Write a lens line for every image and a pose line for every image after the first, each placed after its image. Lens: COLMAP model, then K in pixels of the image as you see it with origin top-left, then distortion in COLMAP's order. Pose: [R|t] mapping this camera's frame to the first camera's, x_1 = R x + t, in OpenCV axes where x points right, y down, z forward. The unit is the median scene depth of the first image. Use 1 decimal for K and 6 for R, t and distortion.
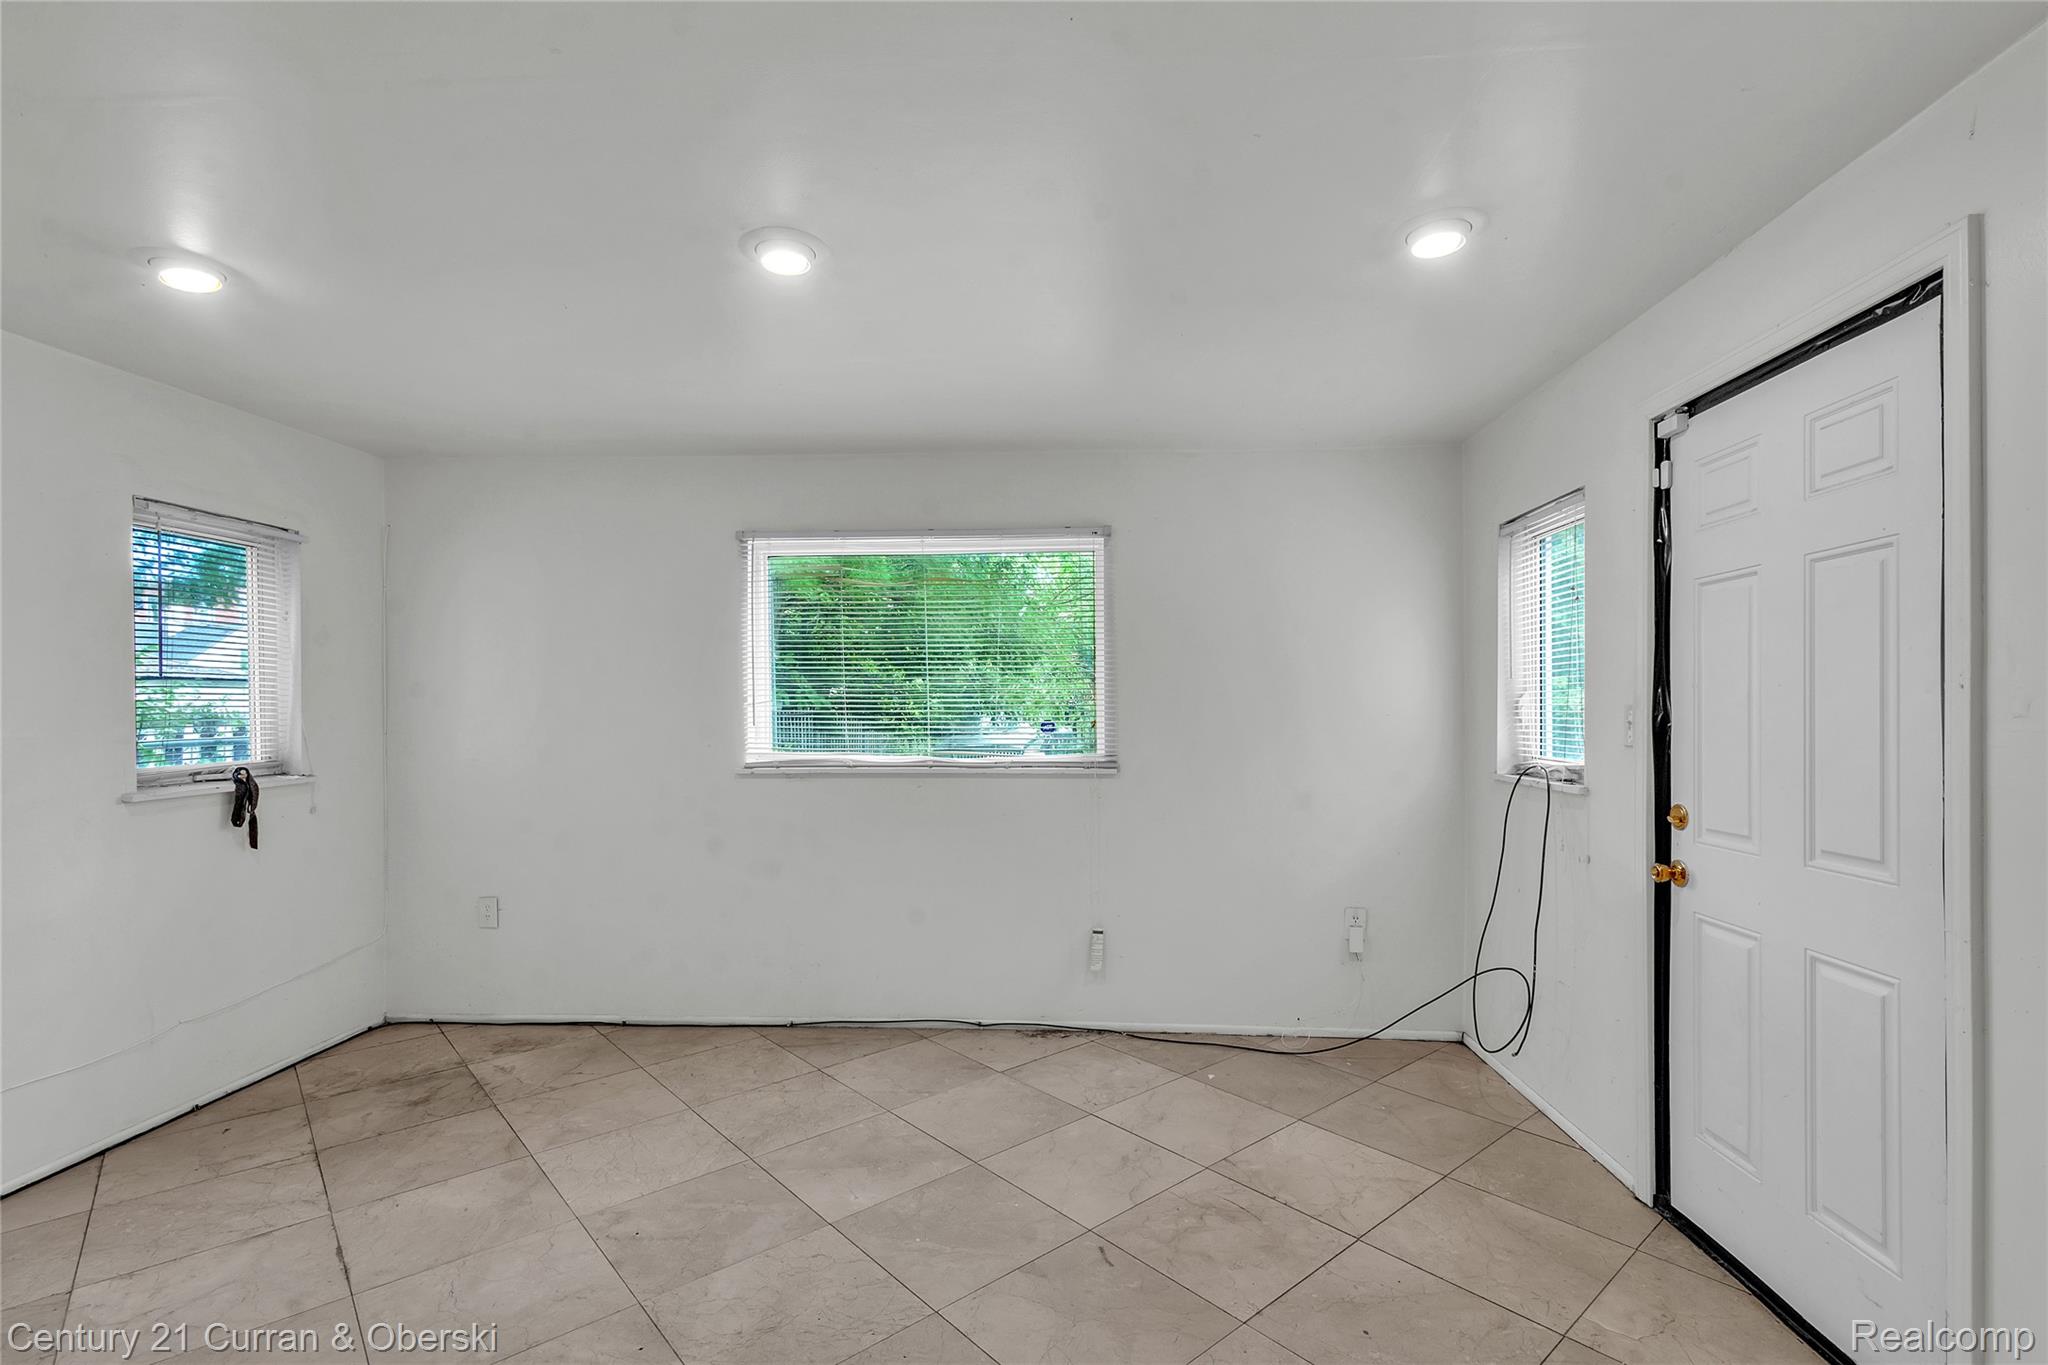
lens RADIAL K [[930.6, 0, 1026.4], [0, 930.6, 693.4], [0, 0, 1]] dist [0.010265, -0.001024]
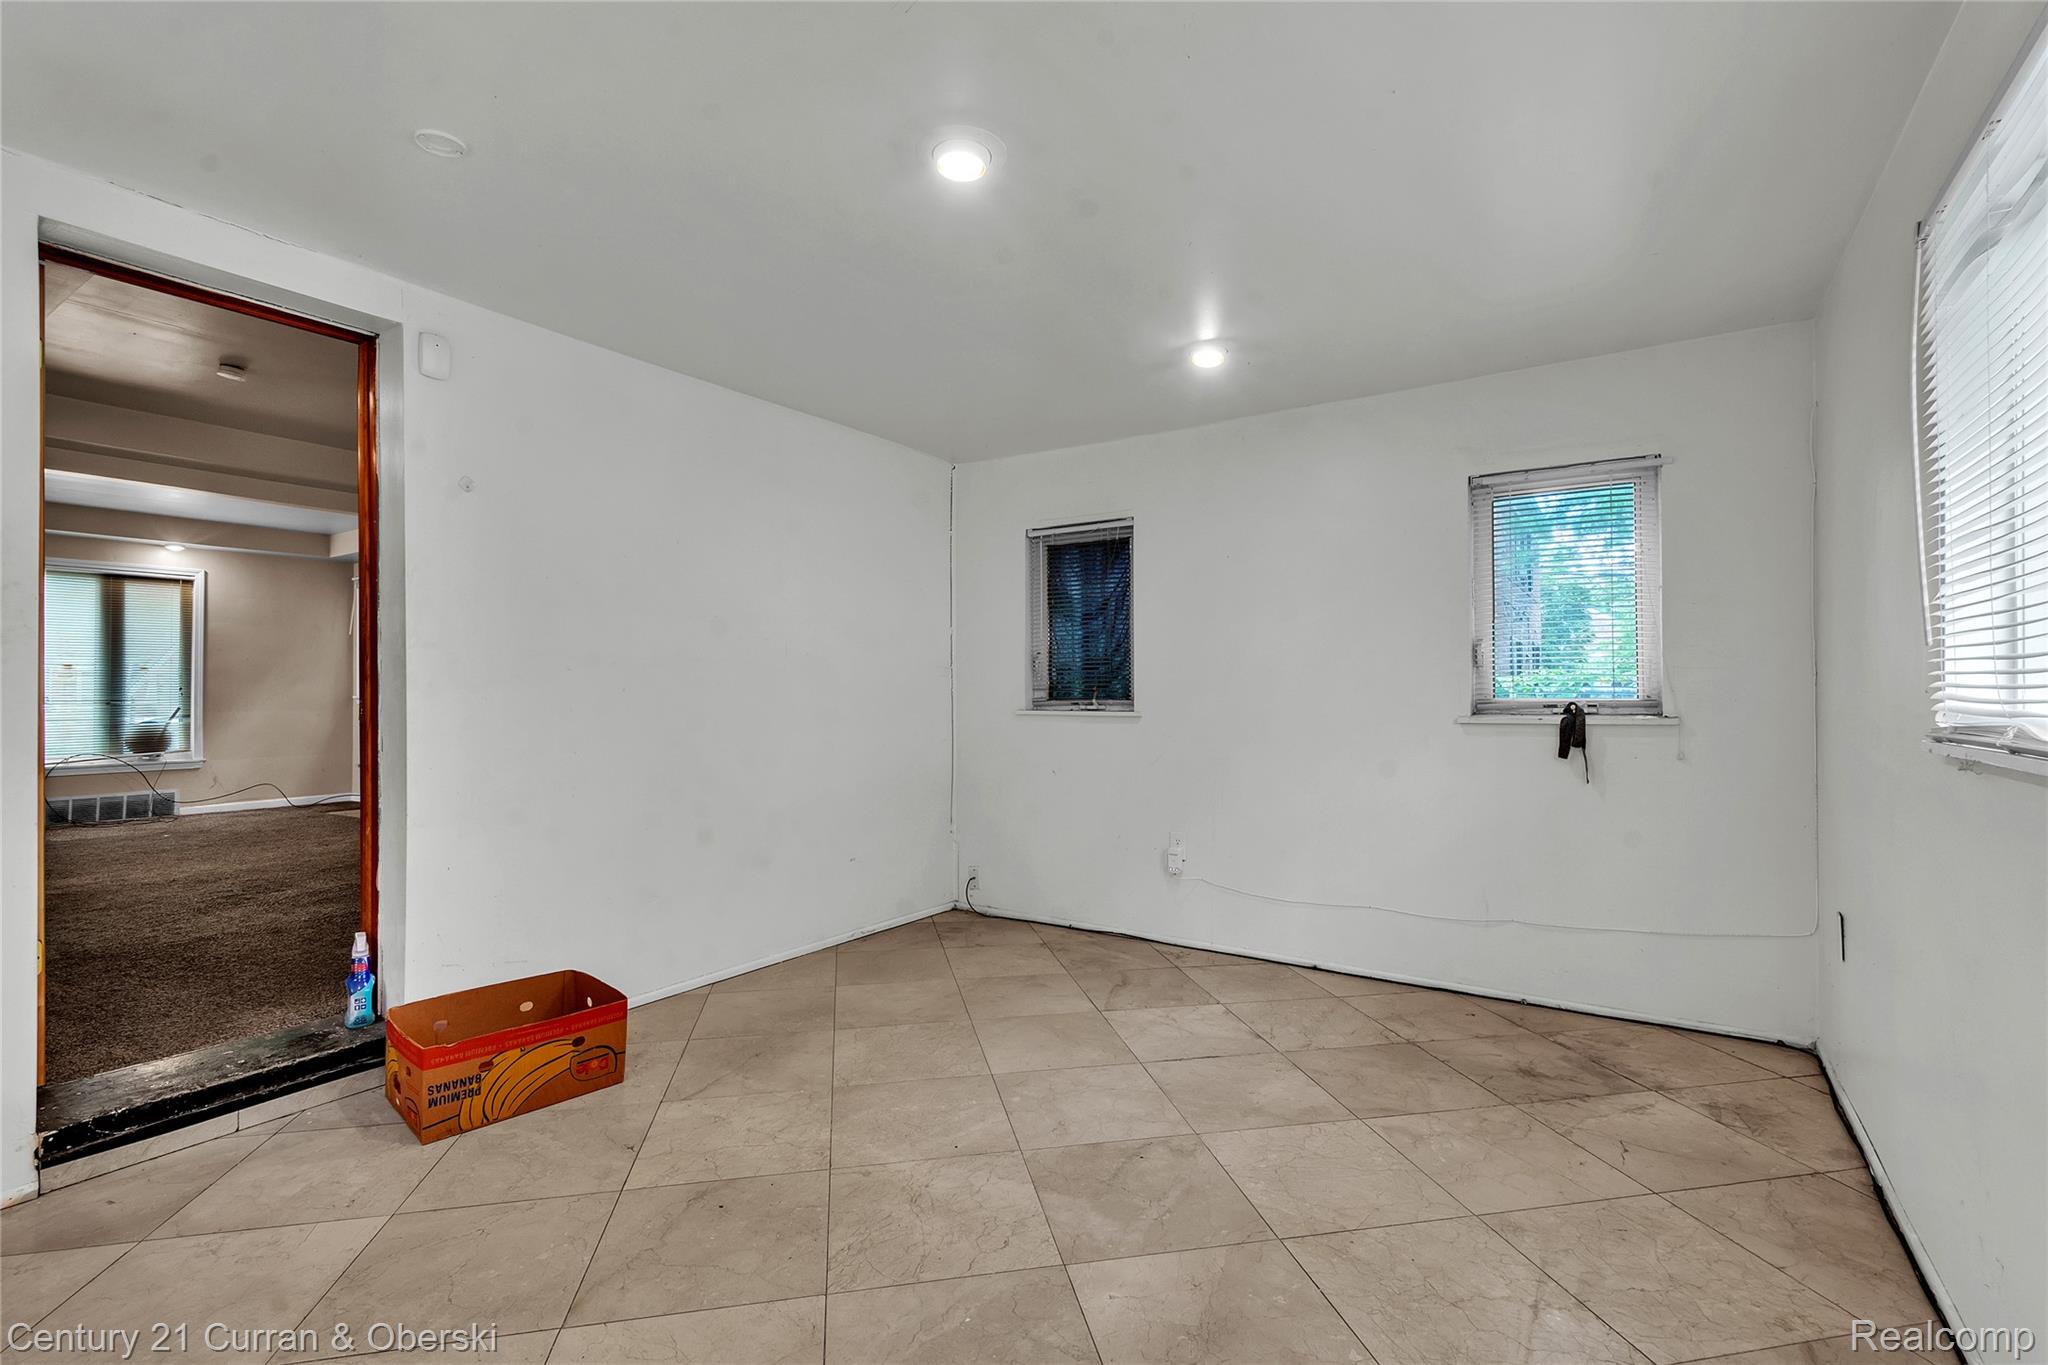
lens RADIAL K [[930.6, 0, 1045.4], [0, 930.6, 680.9], [0, 0, 1]] dist [0.010265, -0.001024]
pose [[-0.469705, 0.000610, -0.882823, 0.374706], [0.010988, 0.999926, -0.005156, 0.056339], [0.882755, -0.012122, -0.469677, 1.023966]]
